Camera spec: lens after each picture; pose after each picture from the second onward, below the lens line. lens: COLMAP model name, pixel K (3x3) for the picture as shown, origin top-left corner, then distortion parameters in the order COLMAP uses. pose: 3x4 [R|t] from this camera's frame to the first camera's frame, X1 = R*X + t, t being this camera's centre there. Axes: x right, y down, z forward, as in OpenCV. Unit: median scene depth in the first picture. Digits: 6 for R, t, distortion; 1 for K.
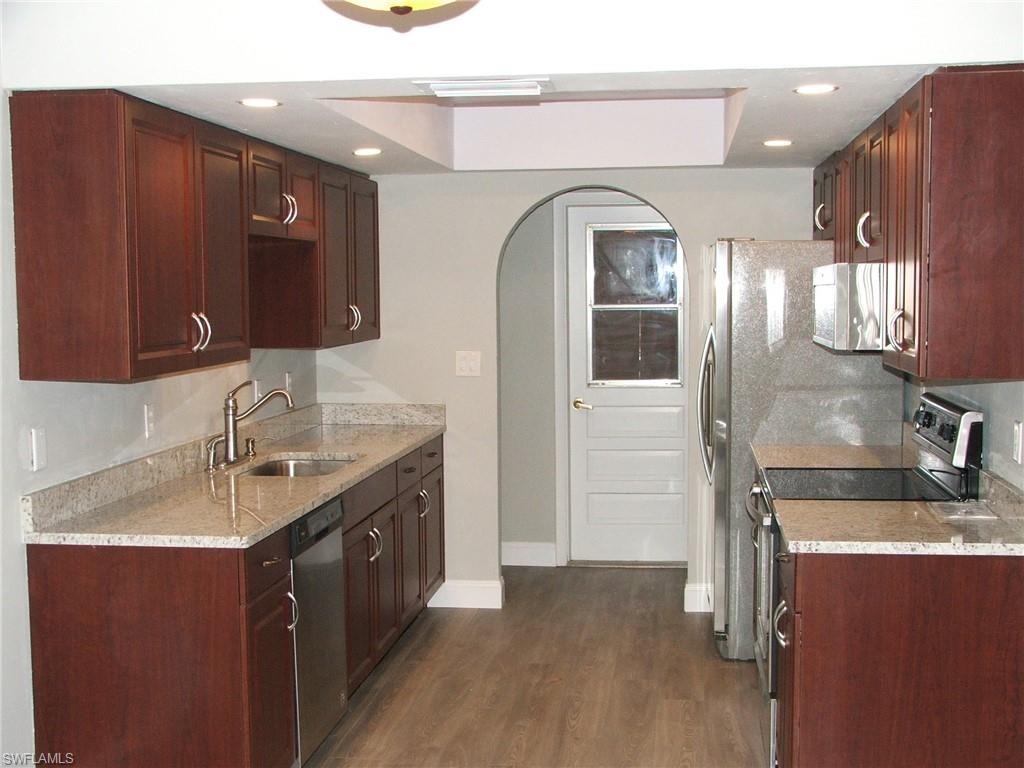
lens RADIAL K [[1395.3, 0, 512.0], [0, 1395.3, 384.0], [0, 0, 1]] dist [-0.141435, 0.503406]
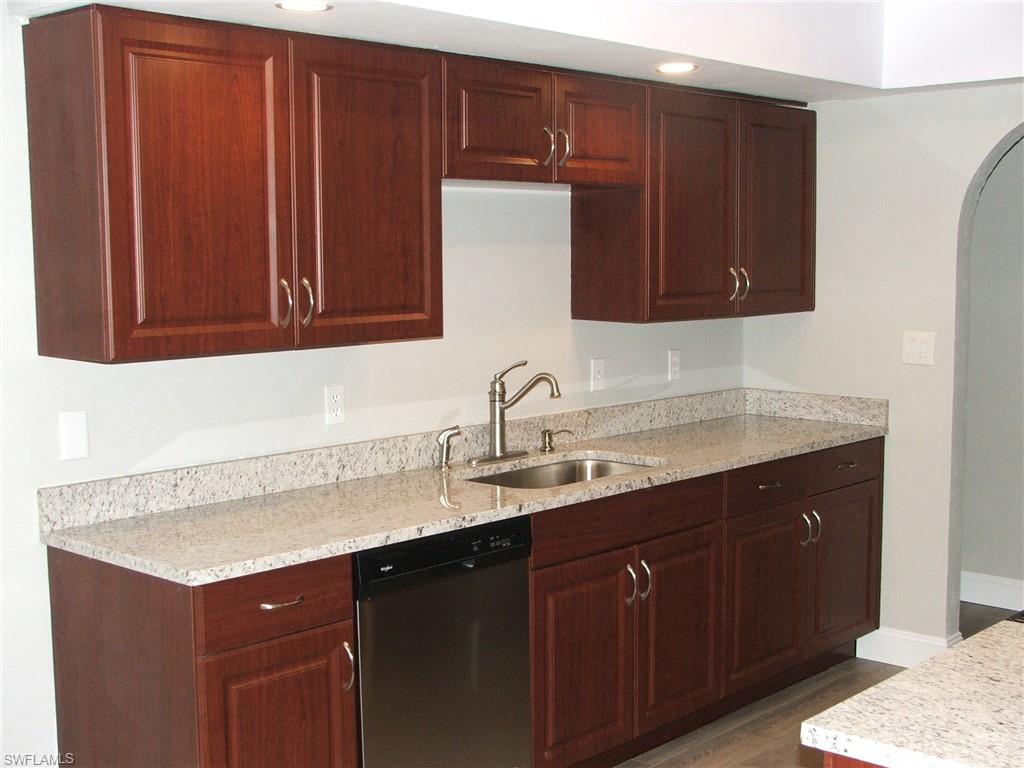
lens RADIAL K [[1395.3, 0, 512.0], [0, 1395.3, 384.0], [0, 0, 1]] dist [-0.141435, 0.503406]
pose [[0.820086, 0.058561, -0.569236, 0.260842], [-0.039583, 0.998172, 0.045661, -0.024809], [0.570870, -0.014914, 0.820905, 0.313165]]
